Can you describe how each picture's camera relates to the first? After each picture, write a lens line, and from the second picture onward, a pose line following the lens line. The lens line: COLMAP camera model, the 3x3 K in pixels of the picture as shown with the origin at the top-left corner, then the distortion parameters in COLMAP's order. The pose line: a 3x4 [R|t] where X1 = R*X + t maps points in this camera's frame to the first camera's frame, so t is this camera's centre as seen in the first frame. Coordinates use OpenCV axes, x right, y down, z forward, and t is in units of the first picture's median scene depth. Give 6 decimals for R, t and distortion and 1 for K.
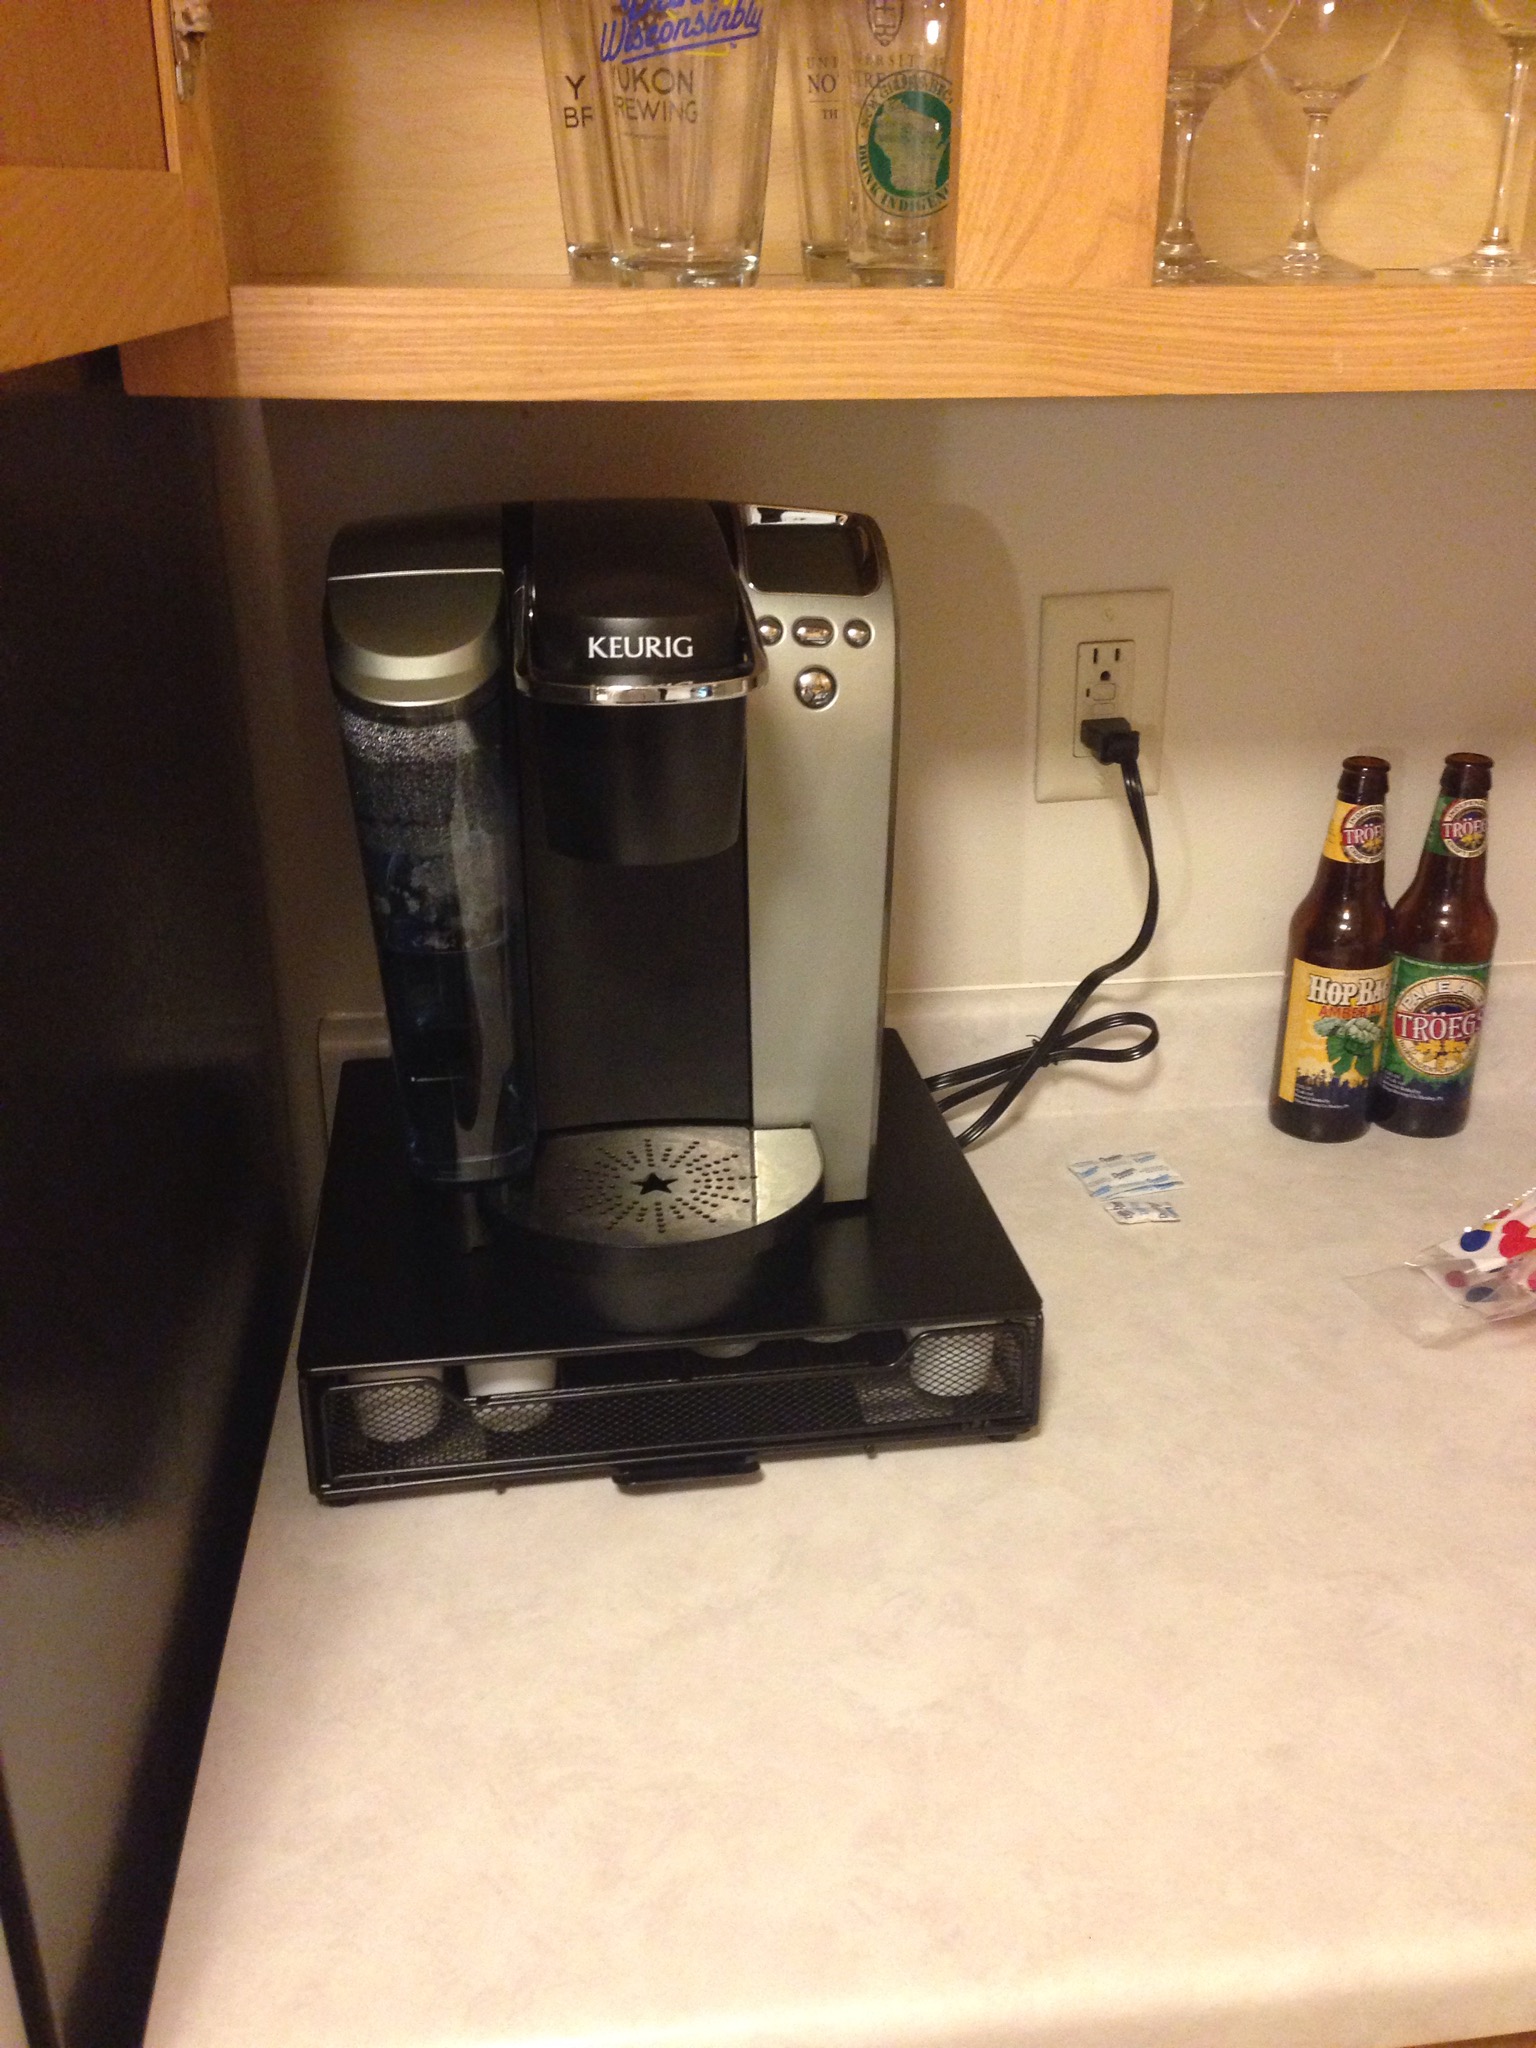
lens RADIAL K [[1941.0, 0, 768.0], [0, 1941.0, 1024.0], [0, 0, 1]] dist [0.183324, -0.307656]
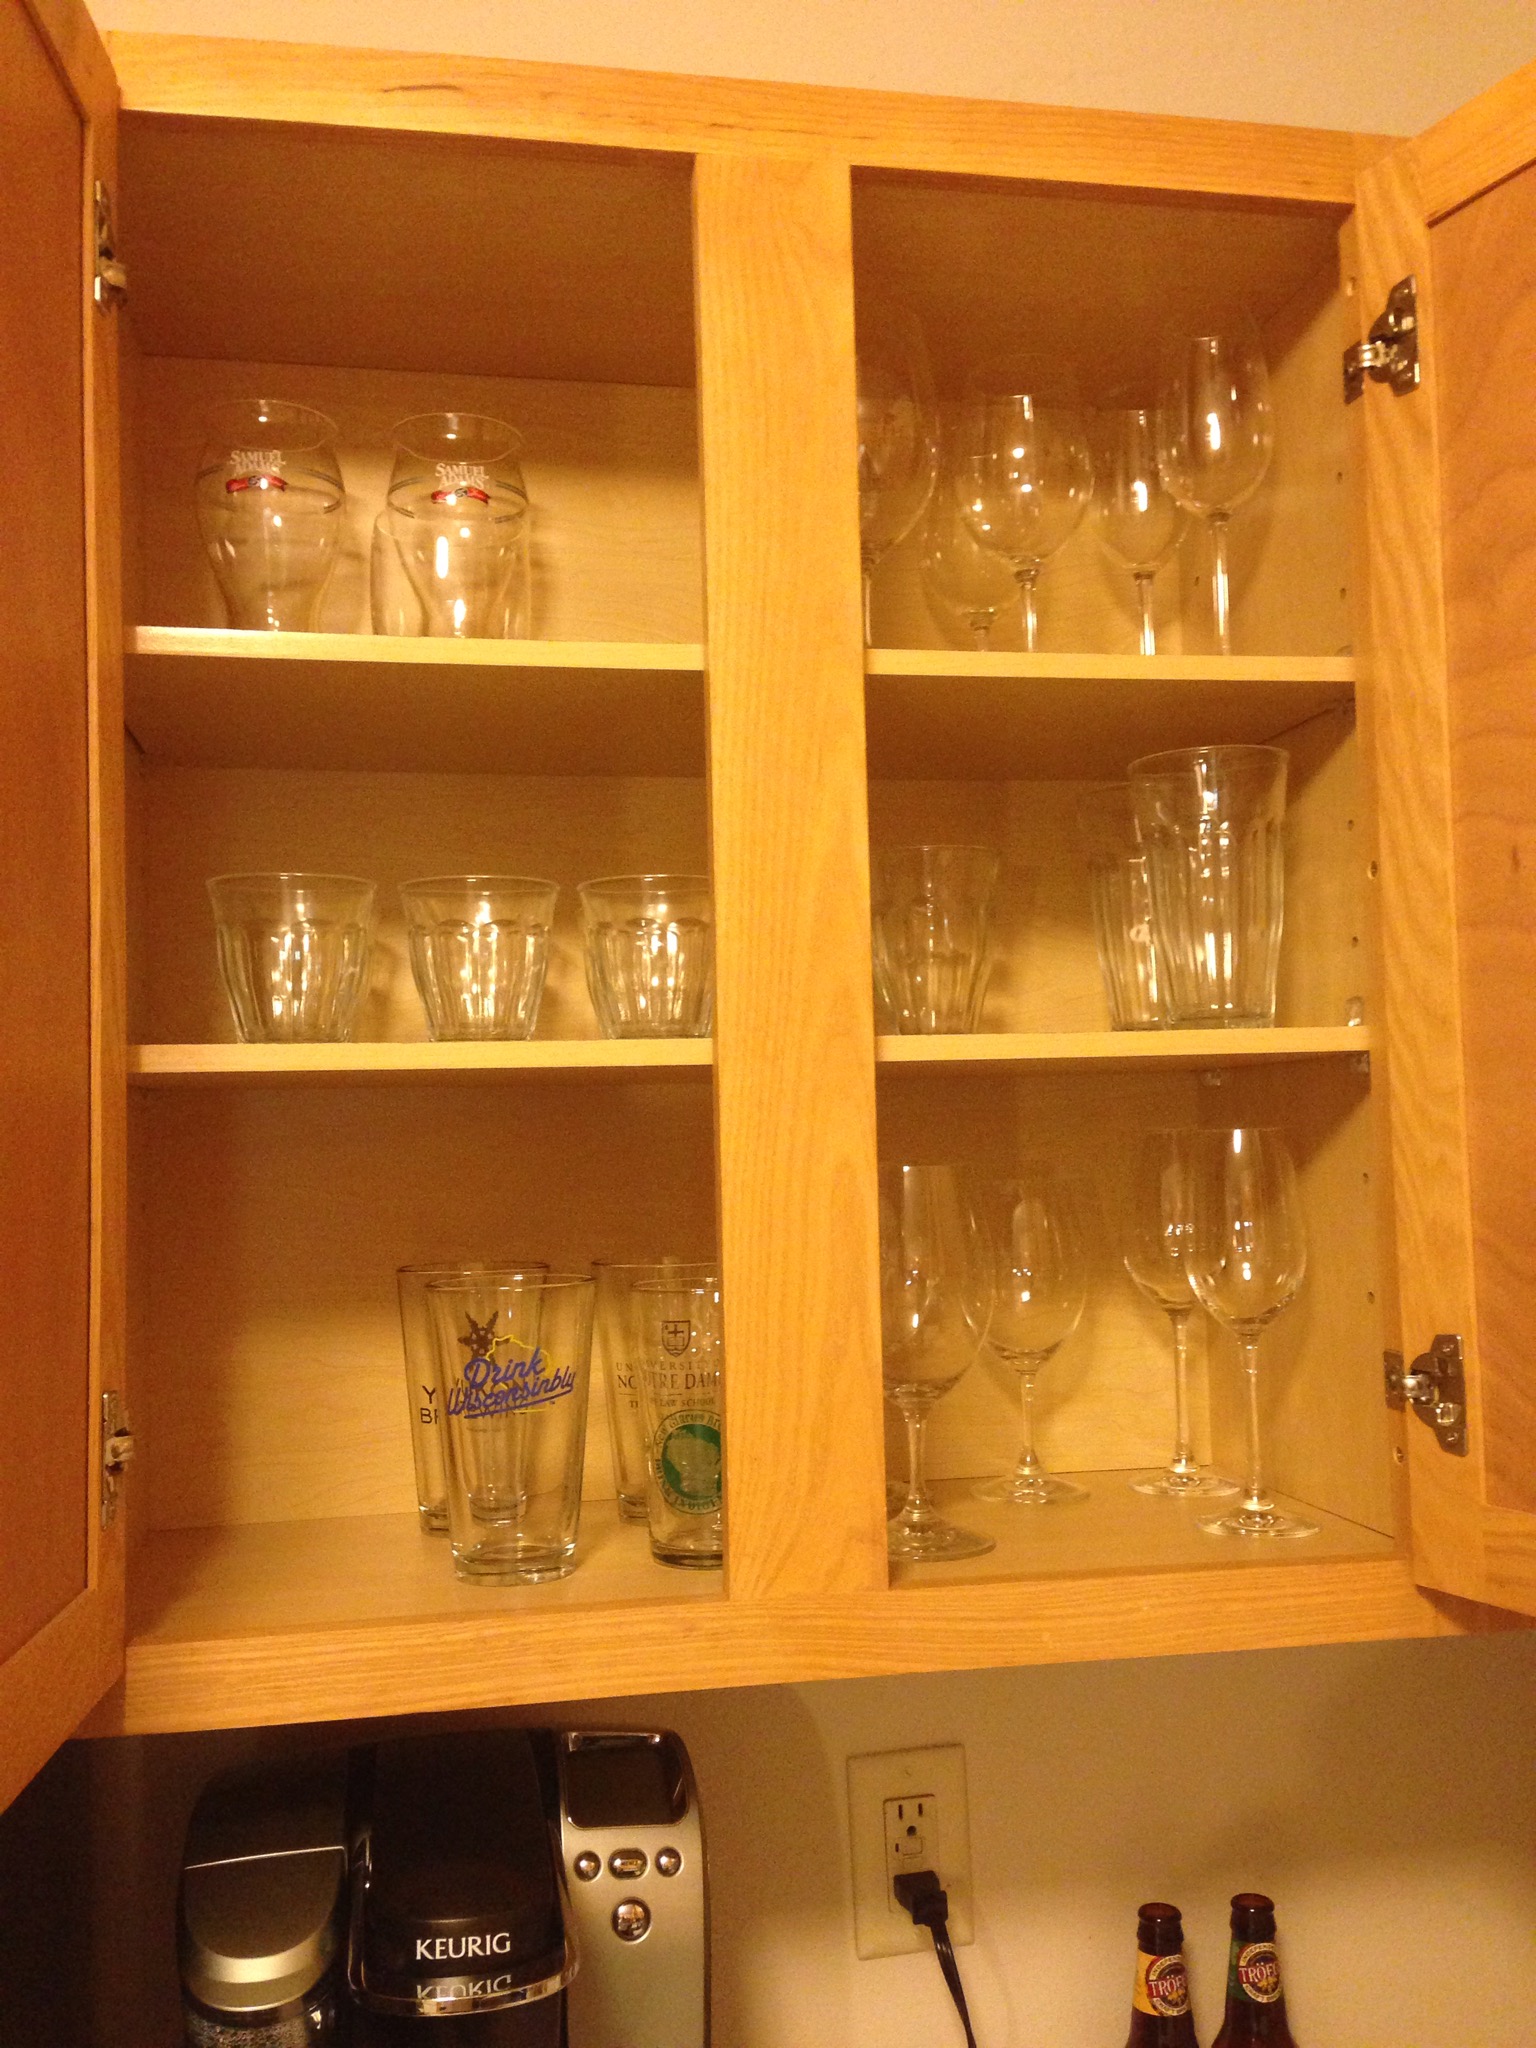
lens RADIAL K [[1941.0, 0, 768.0], [0, 1941.0, 1024.0], [0, 0, 1]] dist [0.183324, -0.307656]
pose [[0.997147, -0.020379, 0.072684, 0.029989], [0.050358, 0.896882, -0.439393, -0.128832], [-0.056235, 0.441800, 0.895350, -0.214888]]
